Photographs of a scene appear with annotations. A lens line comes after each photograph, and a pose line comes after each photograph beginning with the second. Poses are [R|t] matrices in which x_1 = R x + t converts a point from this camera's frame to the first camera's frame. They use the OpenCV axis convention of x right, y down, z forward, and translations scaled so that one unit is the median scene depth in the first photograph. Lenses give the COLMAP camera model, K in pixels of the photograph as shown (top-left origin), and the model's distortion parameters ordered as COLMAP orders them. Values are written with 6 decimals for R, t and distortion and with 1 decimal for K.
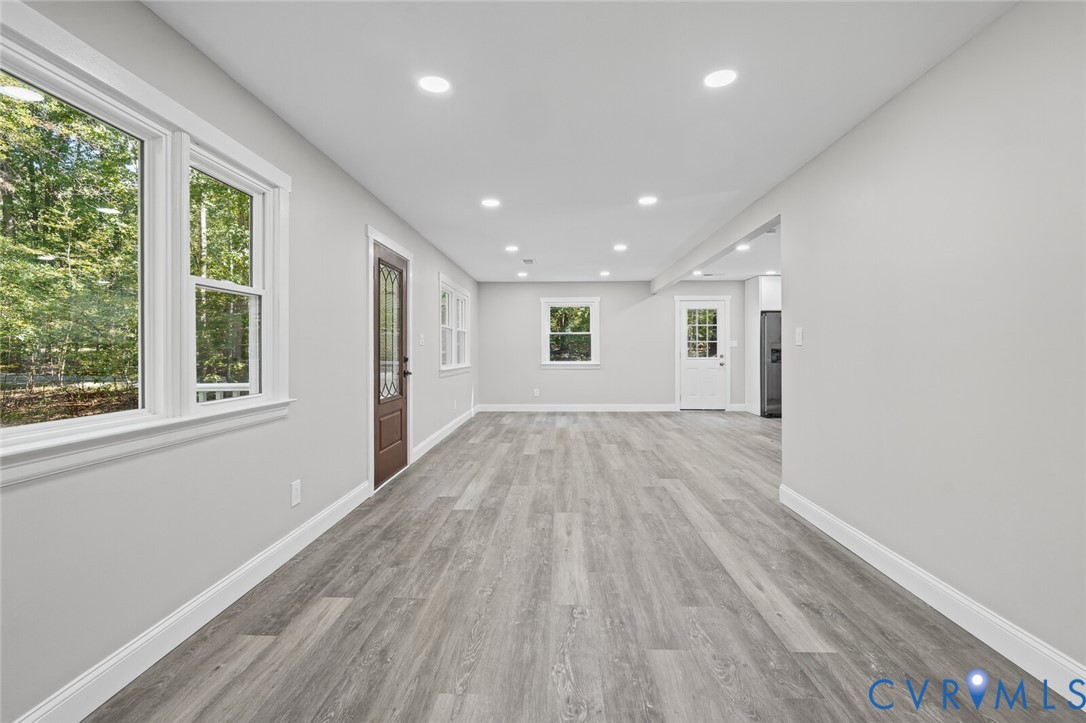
lens RADIAL K [[485.2, 0, 552.7], [0, 485.2, 349.9], [0, 0, 1]] dist [-0.010826, 0.001578]
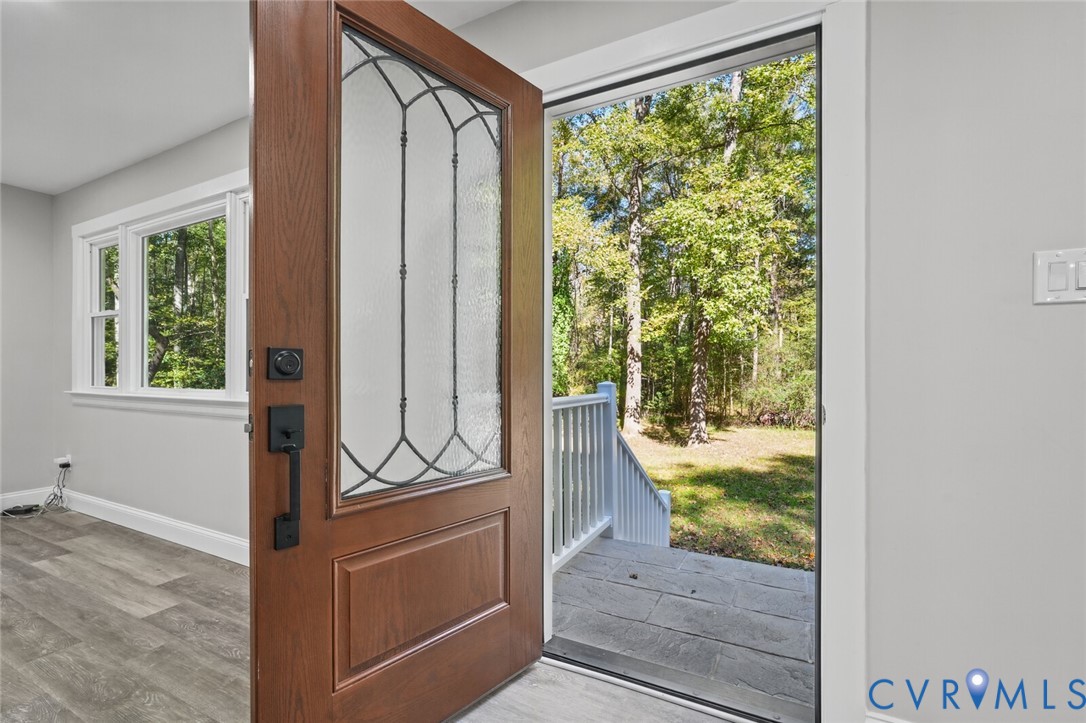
lens RADIAL K [[484.9, 0, 548.1], [0, 484.9, 364.5], [0, 0, 1]] dist [-0.006650, 0.001132]
pose [[-0.455230, -0.005835, -0.890355, 0.031855], [0.005049, 0.999946, -0.009135, 0.037842], [0.890359, -0.008654, -0.455176, 1.503244]]
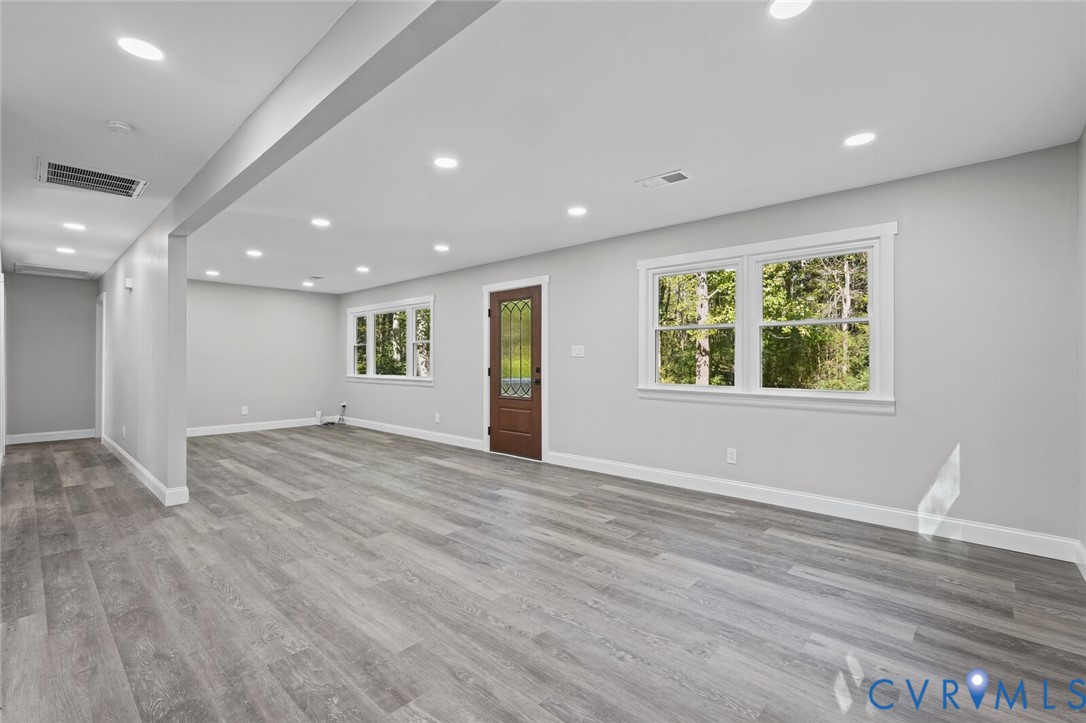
lens RADIAL K [[482.0, 0, 541.9], [0, 482.0, 356.7], [0, 0, 1]] dist [-0.014744, 0.007767]
pose [[-0.668447, -0.001999, -0.743757, 0.865927], [0.003884, 0.999973, -0.006179, -0.007787], [0.743750, -0.007019, -0.668421, 2.718384]]
